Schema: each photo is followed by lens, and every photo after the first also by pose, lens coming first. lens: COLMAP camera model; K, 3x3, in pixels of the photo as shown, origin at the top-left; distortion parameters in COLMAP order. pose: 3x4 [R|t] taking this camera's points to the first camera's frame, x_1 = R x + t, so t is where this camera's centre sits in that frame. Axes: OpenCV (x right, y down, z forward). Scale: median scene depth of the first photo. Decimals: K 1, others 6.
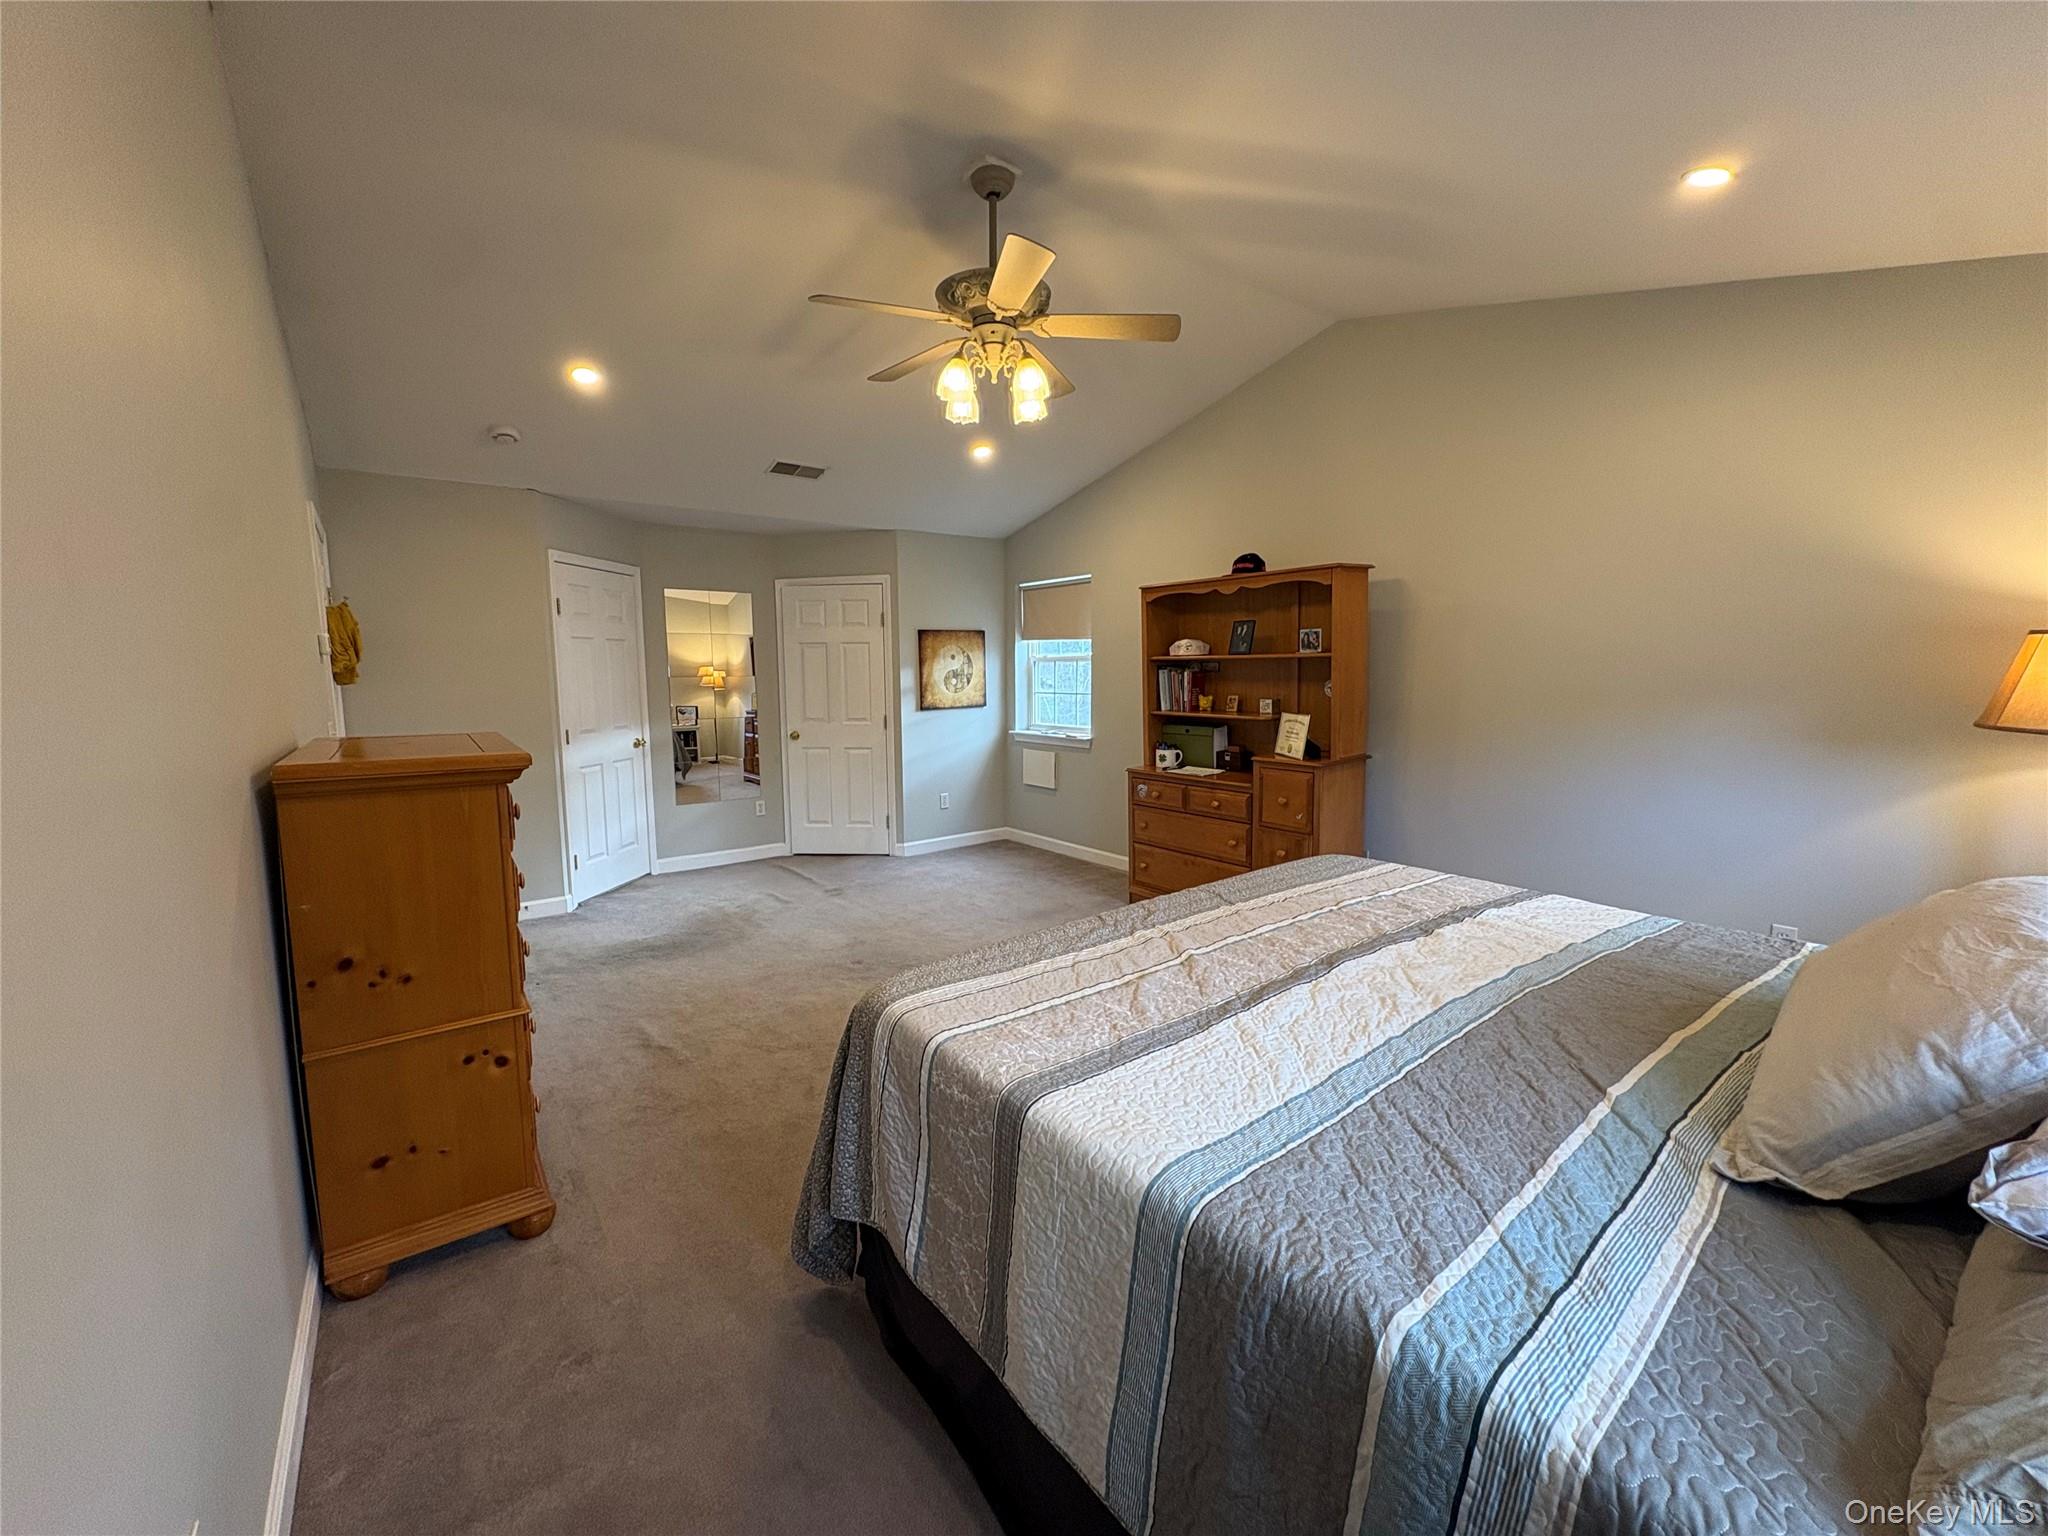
lens RADIAL K [[812.4, 0, 1021.5], [0, 812.4, 761.8], [0, 0, 1]] dist [-0.000276, -0.000308]
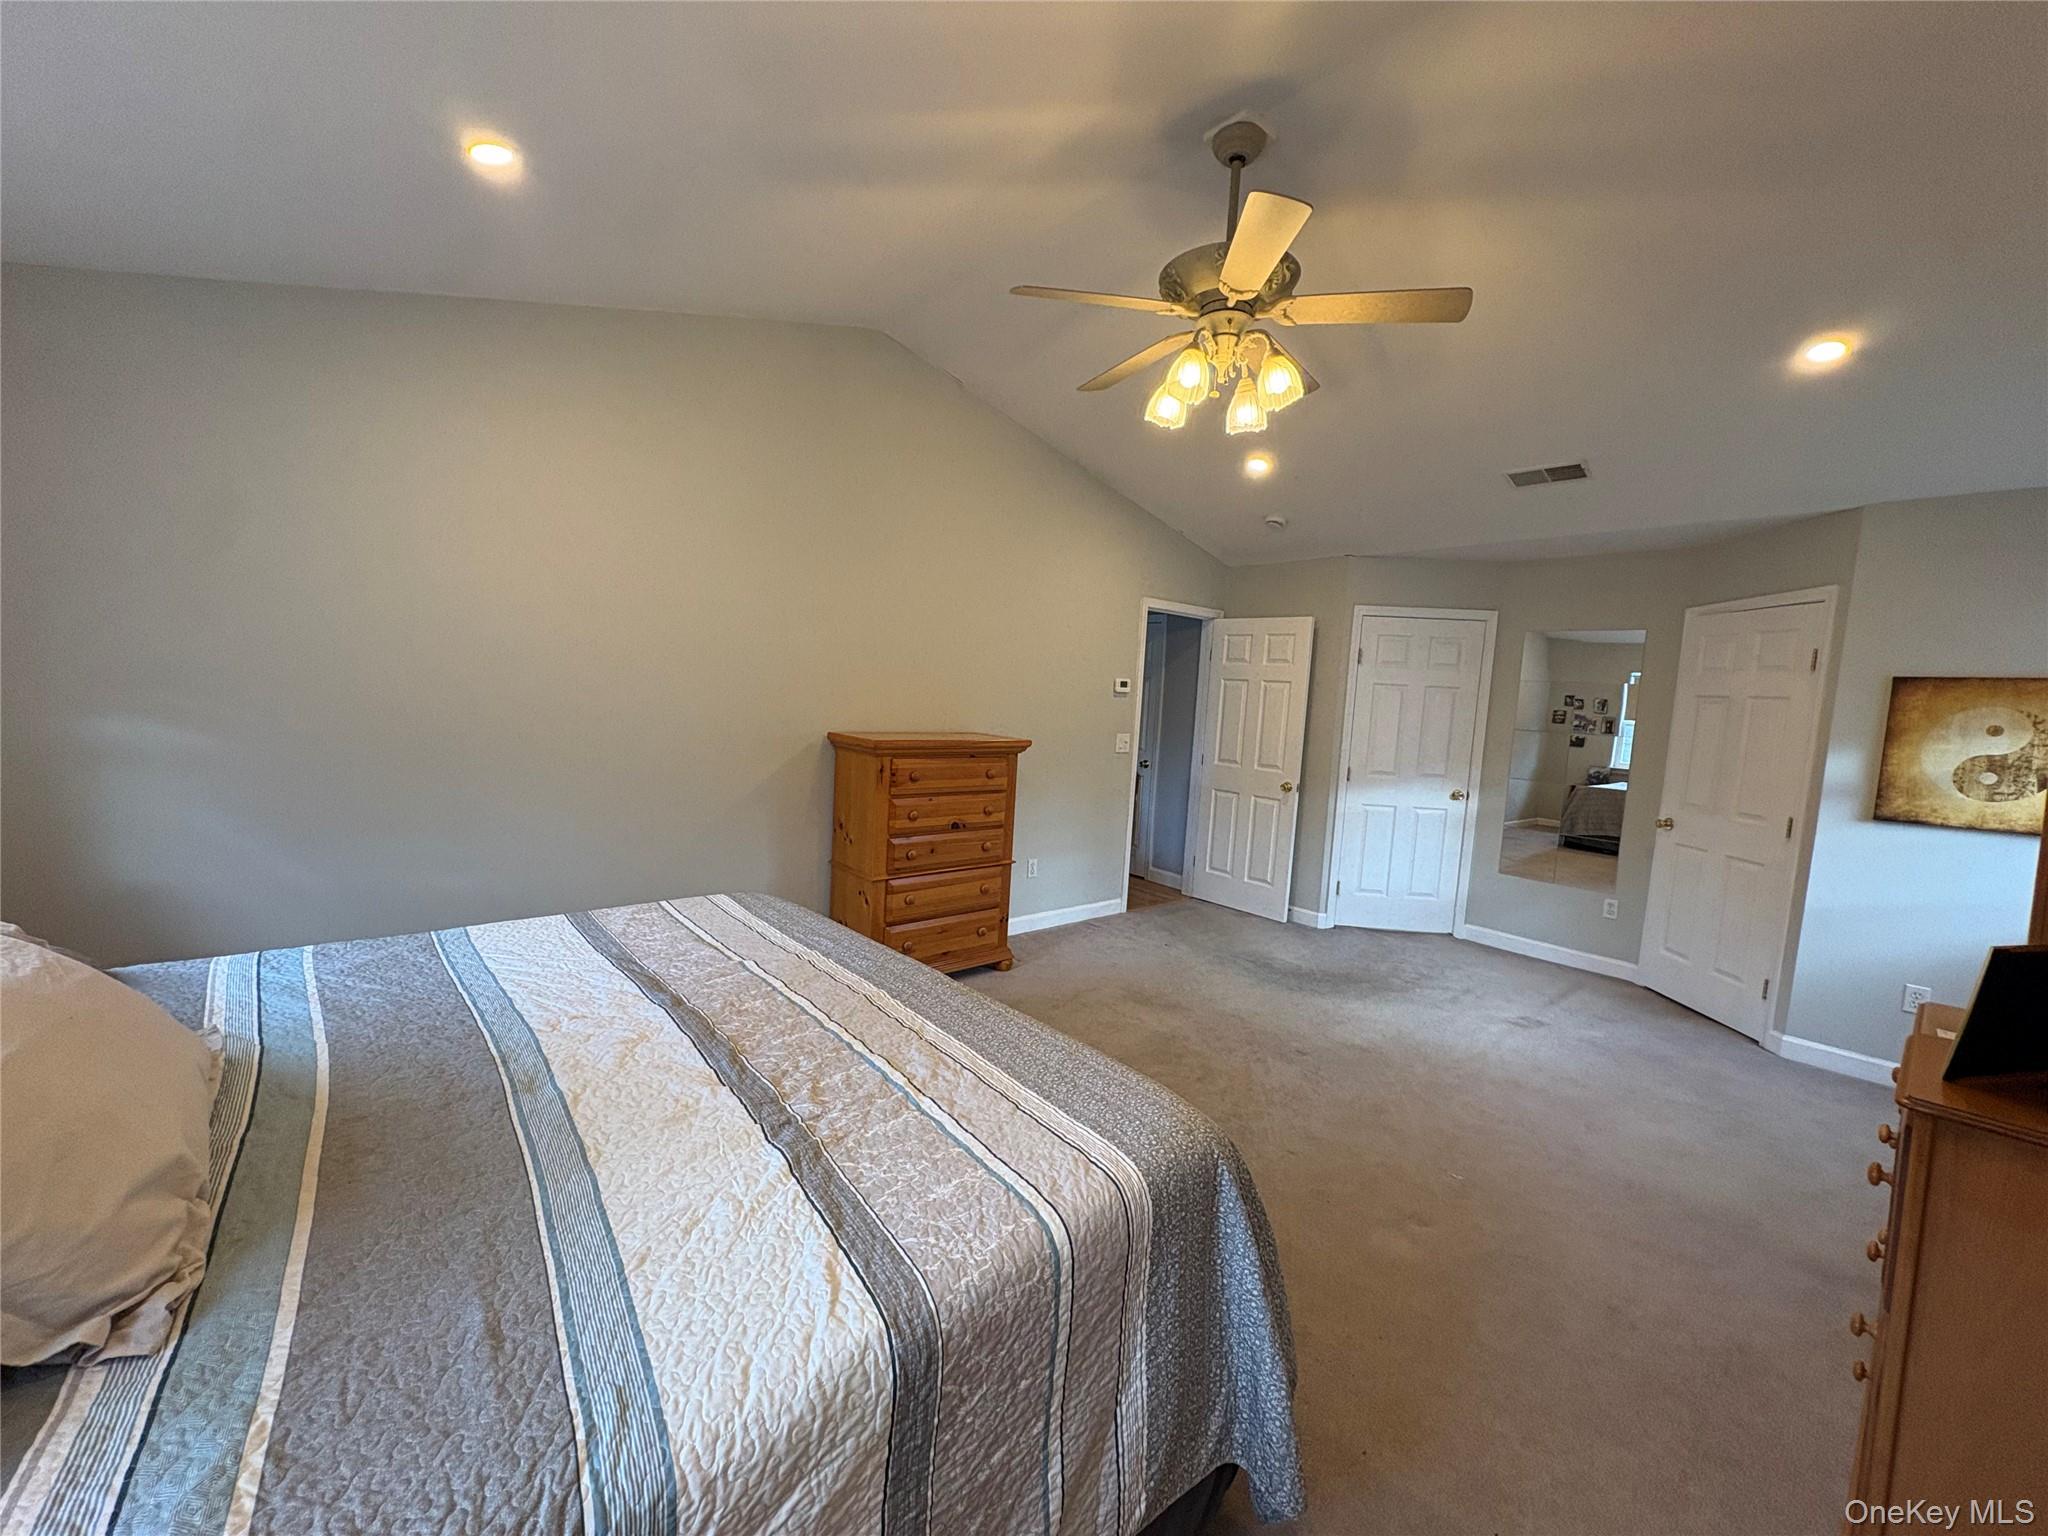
lens RADIAL K [[812.4, 0, 1027.3], [0, 812.4, 766.0], [0, 0, 1]] dist [-0.000276, -0.000308]
pose [[0.053863, 0.106132, -0.992892, 0.402376], [-0.162502, 0.982012, 0.096154, -0.060524], [0.985237, 0.156168, 0.070141, 0.390047]]
